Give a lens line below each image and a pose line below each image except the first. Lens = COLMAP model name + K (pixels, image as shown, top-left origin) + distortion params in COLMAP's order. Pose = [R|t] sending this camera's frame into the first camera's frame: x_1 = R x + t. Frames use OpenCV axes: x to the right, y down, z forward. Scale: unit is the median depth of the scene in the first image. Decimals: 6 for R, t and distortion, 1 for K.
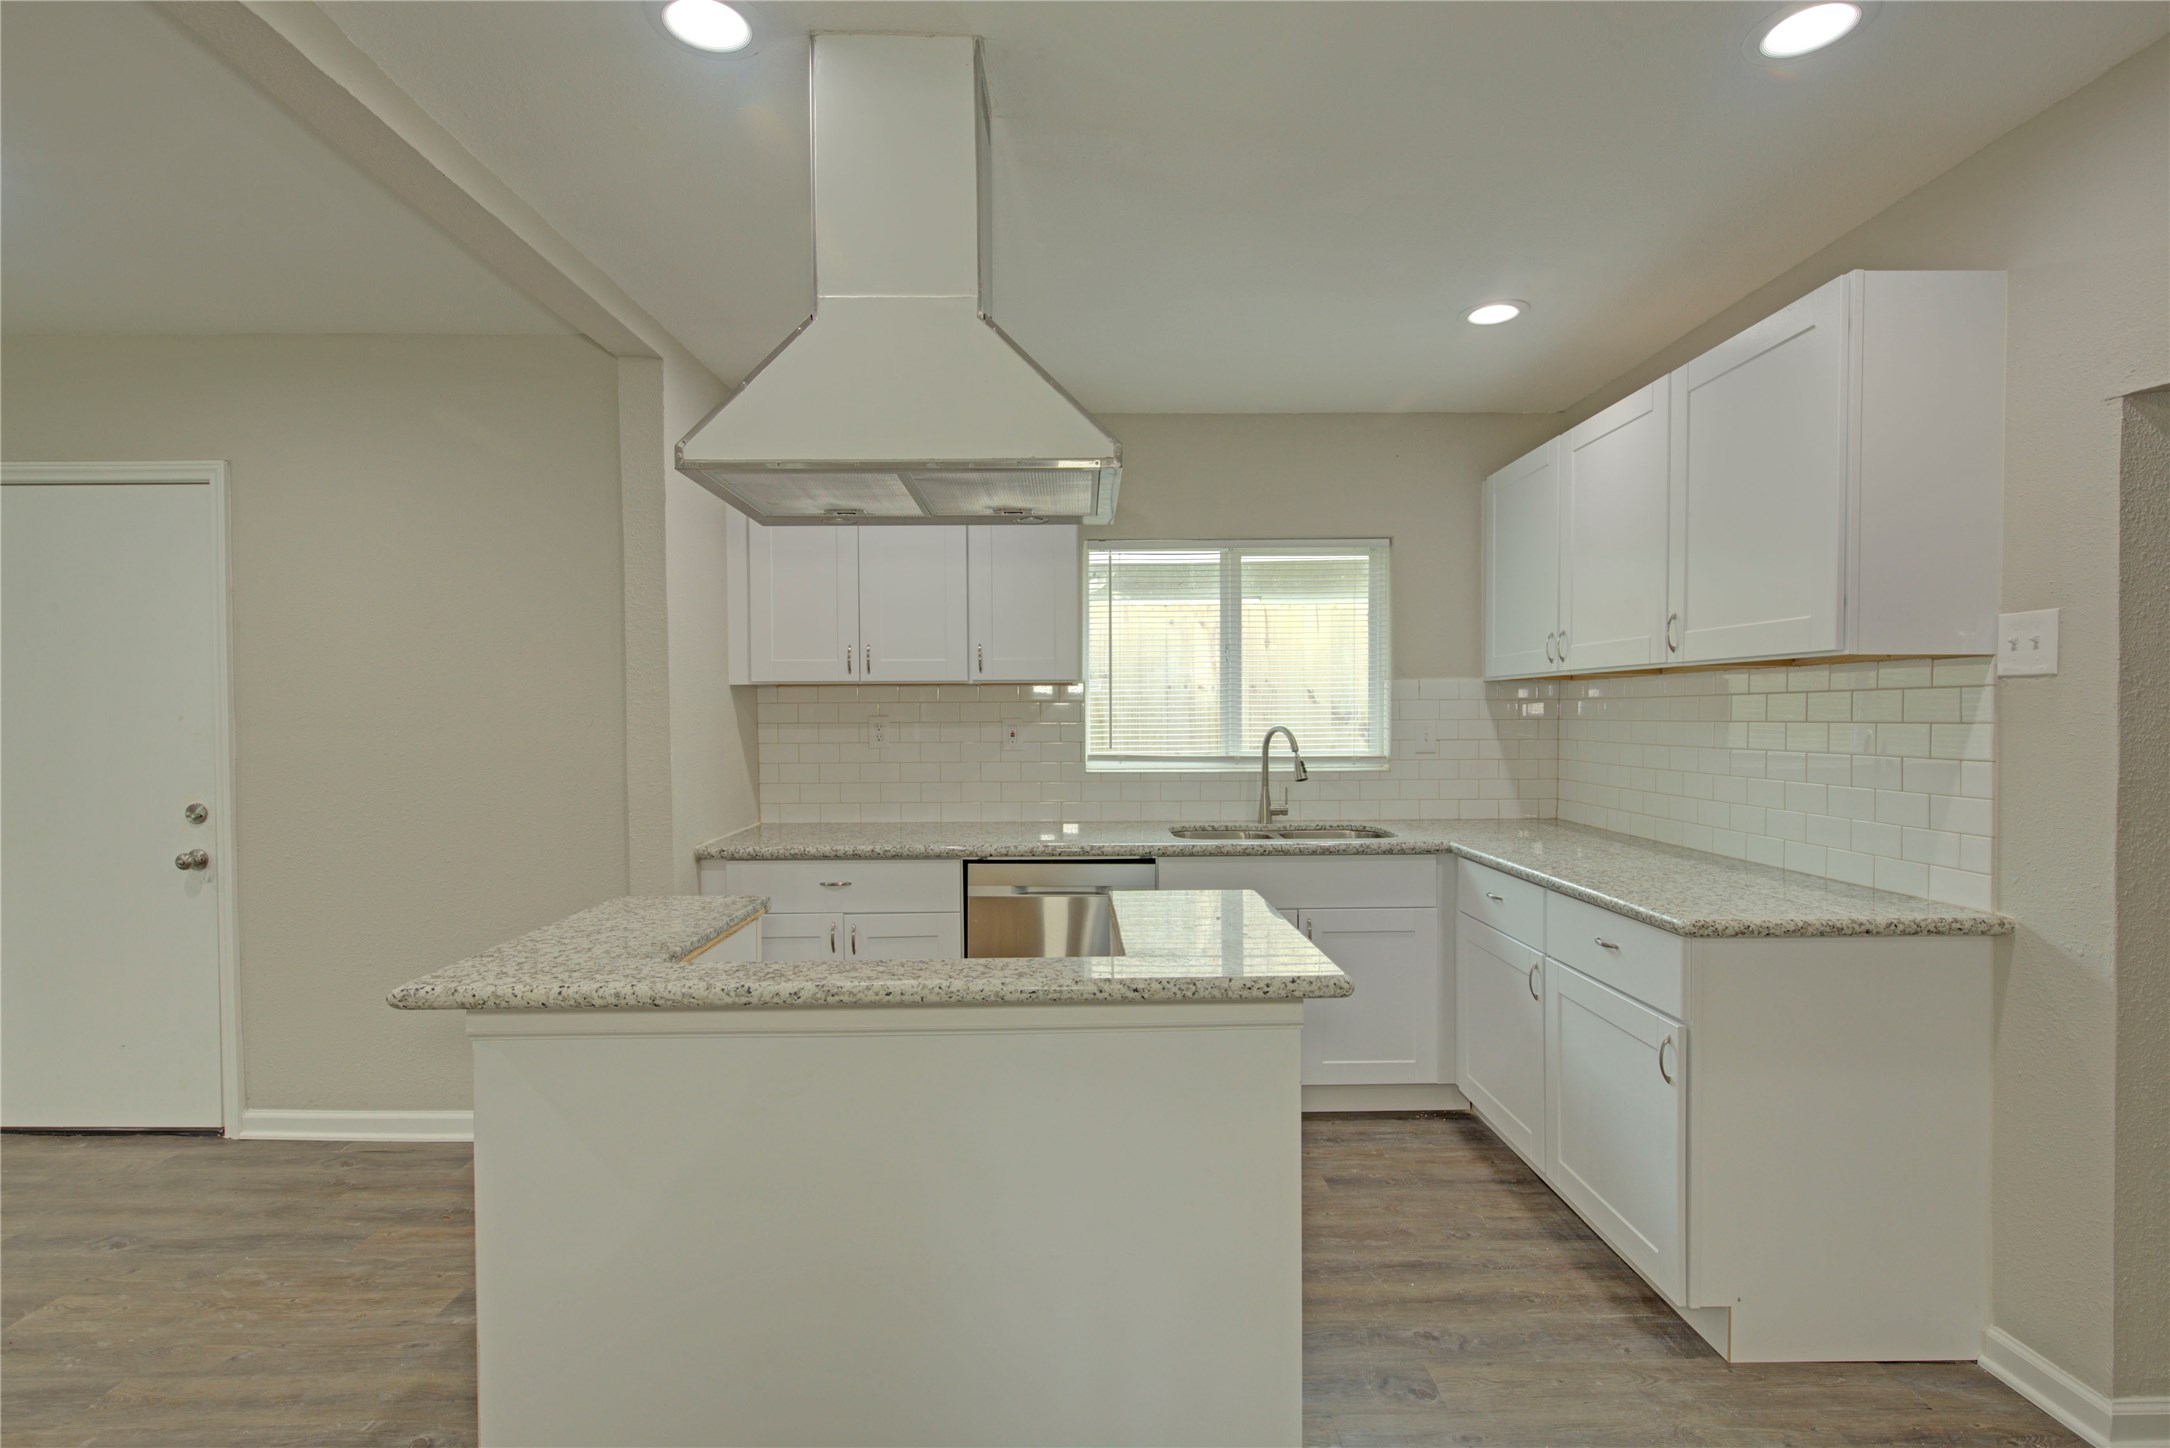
lens RADIAL K [[1048.0, 0, 1083.6], [0, 1048.0, 726.1], [0, 0, 1]] dist [-0.000750, -0.001140]
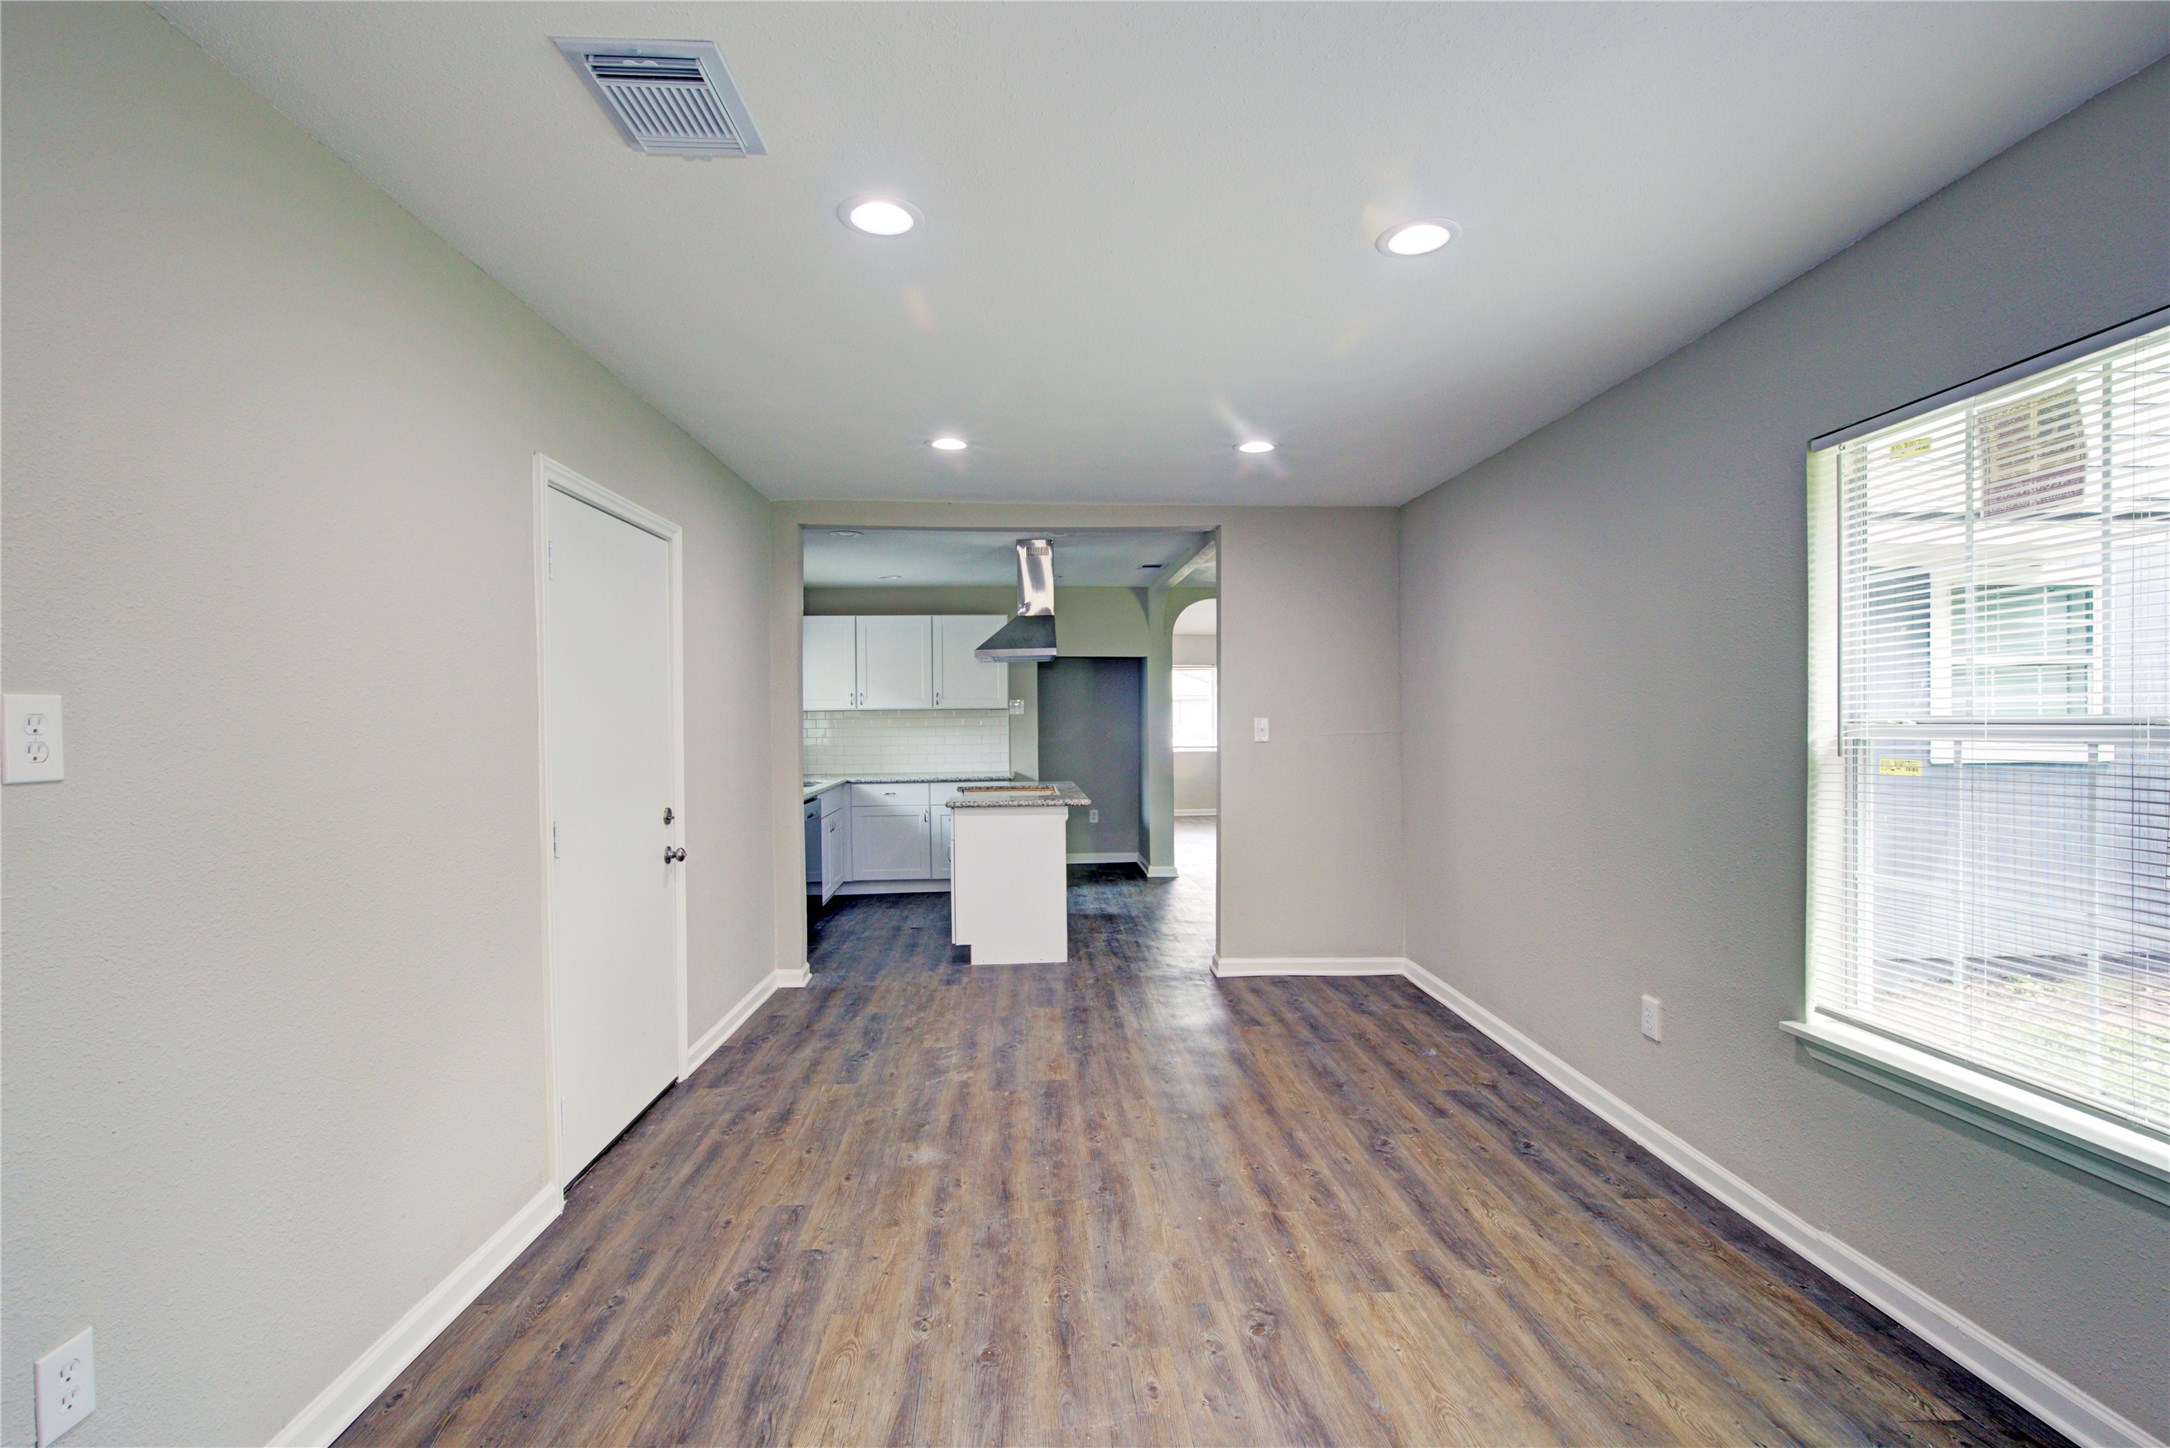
lens RADIAL K [[980.9, 0, 1089.7], [0, 980.9, 720.1], [0, 0, 1]] dist [-0.006903, 0.004135]
pose [[-0.052635, -0.006222, 0.998594, -2.296892], [0.033089, 0.999421, 0.007971, -0.021059], [-0.998065, 0.033462, -0.052399, 0.669367]]
